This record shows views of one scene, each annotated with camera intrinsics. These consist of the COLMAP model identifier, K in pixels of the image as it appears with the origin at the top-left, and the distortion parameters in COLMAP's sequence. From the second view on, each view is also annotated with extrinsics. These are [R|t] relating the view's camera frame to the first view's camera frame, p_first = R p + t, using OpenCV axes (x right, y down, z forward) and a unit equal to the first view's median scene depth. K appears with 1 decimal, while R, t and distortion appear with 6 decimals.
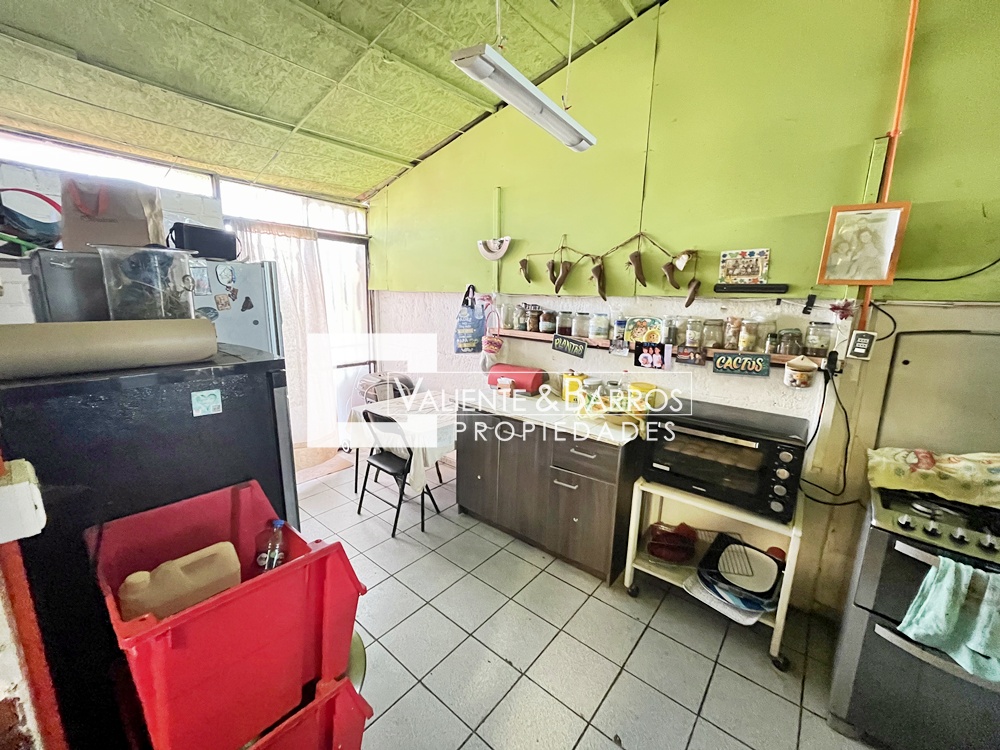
lens RADIAL K [[402.2, 0, 499.2], [0, 402.2, 376.8], [0, 0, 1]] dist [-0.002345, 0.000032]
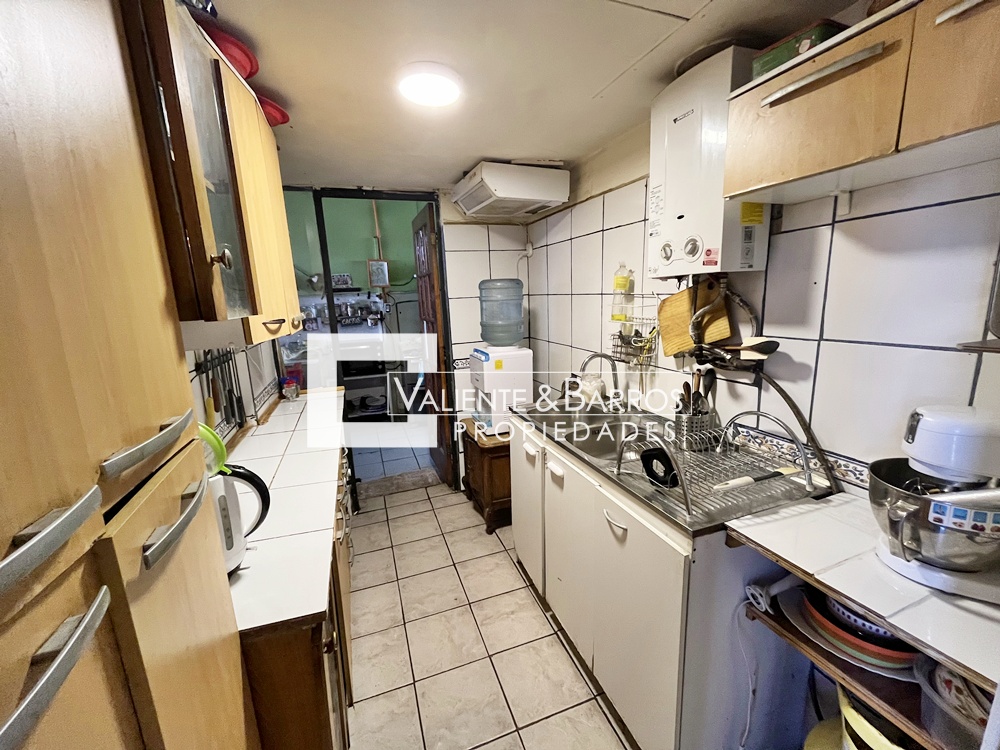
lens RADIAL K [[402.2, 0, 501.7], [0, 402.2, 373.6], [0, 0, 1]] dist [-0.002345, 0.000032]
pose [[0.500713, -0.213355, 0.838908, -1.024568], [0.217393, 0.969082, 0.116707, 0.183511], [-0.837871, 0.123936, 0.531613, -0.981938]]
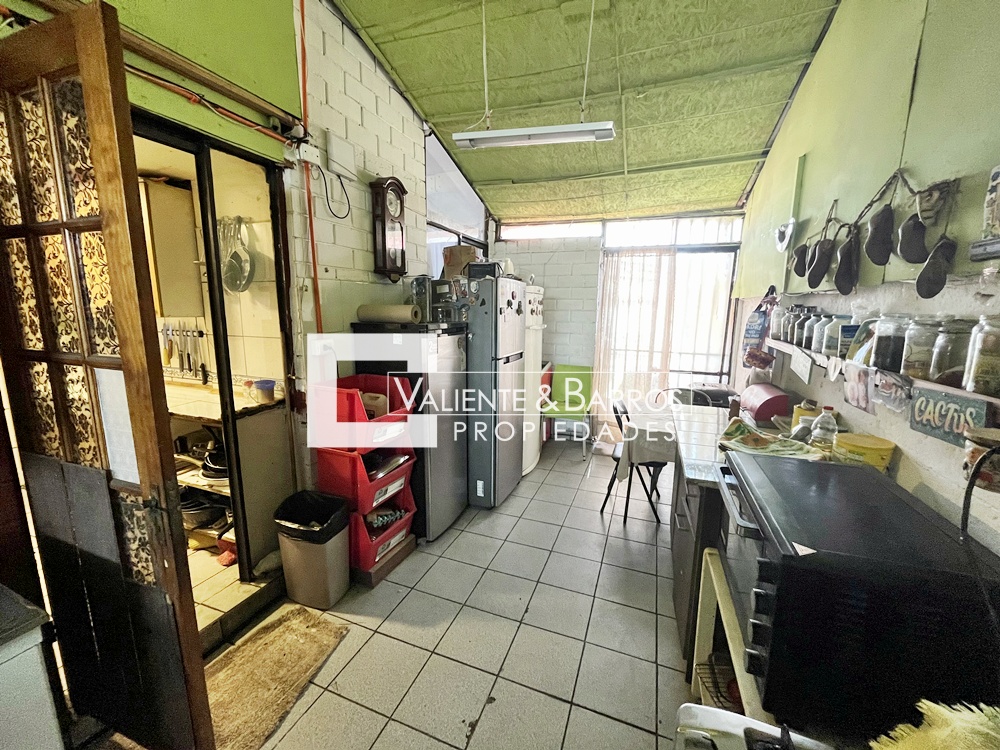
lens RADIAL K [[402.2, 0, 501.8], [0, 402.2, 377.7], [0, 0, 1]] dist [-0.002345, 0.000032]
pose [[0.322453, 0.146328, -0.935207, 0.853505], [-0.192299, 0.977504, 0.086643, -0.018721], [0.926847, 0.151901, 0.343338, 0.387028]]
